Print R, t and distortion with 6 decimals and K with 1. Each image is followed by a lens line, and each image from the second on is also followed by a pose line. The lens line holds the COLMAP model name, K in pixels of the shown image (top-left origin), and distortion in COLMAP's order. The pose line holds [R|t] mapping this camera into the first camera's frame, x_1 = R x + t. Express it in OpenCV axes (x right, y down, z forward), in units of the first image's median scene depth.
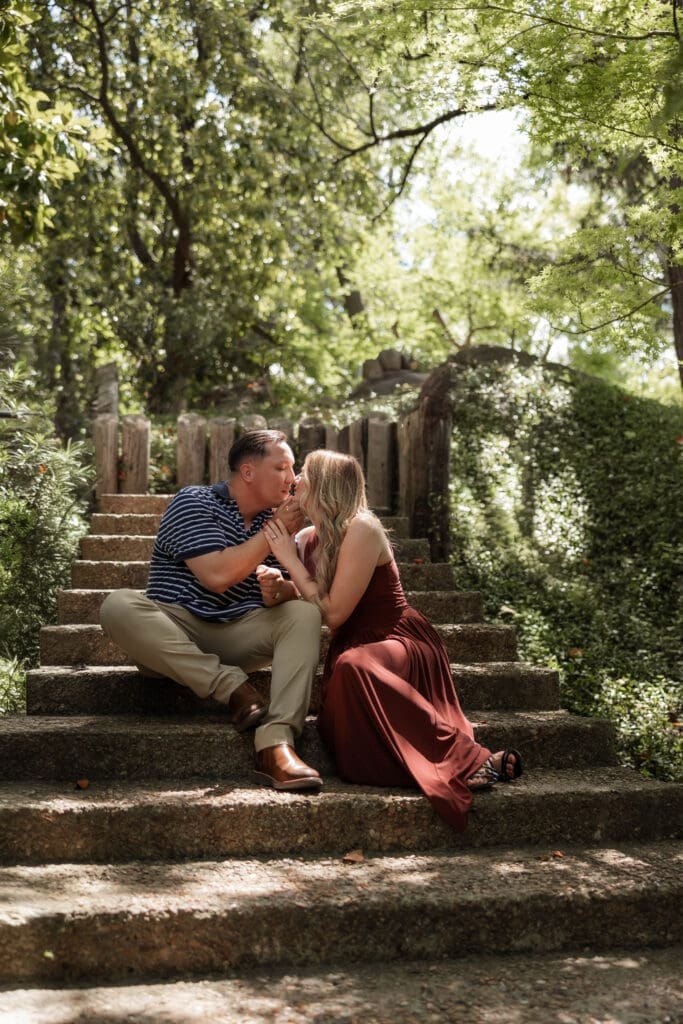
lens RADIAL K [[1008.3, 0, 339.2], [0, 1008.3, 533.9], [0, 0, 1]] dist [-0.006137, 0.001866]
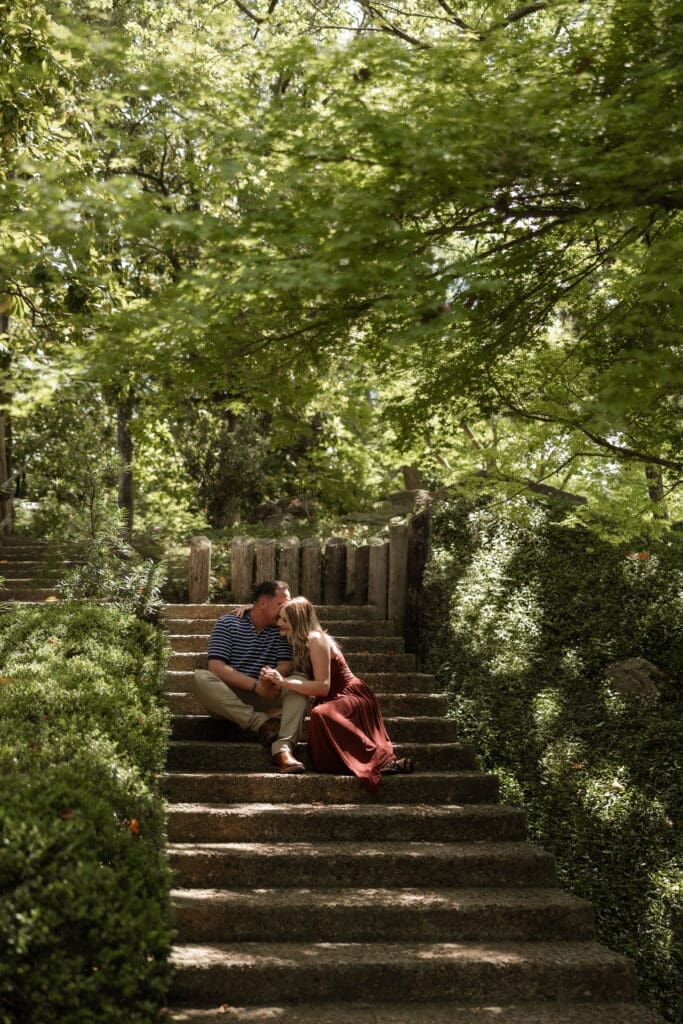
lens RADIAL K [[1352.8, 0, 326.5], [0, 1352.8, 535.6], [0, 0, 1]] dist [-0.000680, 0.044545]
pose [[0.996118, -0.003701, -0.087951, 0.139258], [-0.000792, 0.998698, -0.051003, -0.038593], [0.088025, 0.050875, 0.994818, -0.880023]]
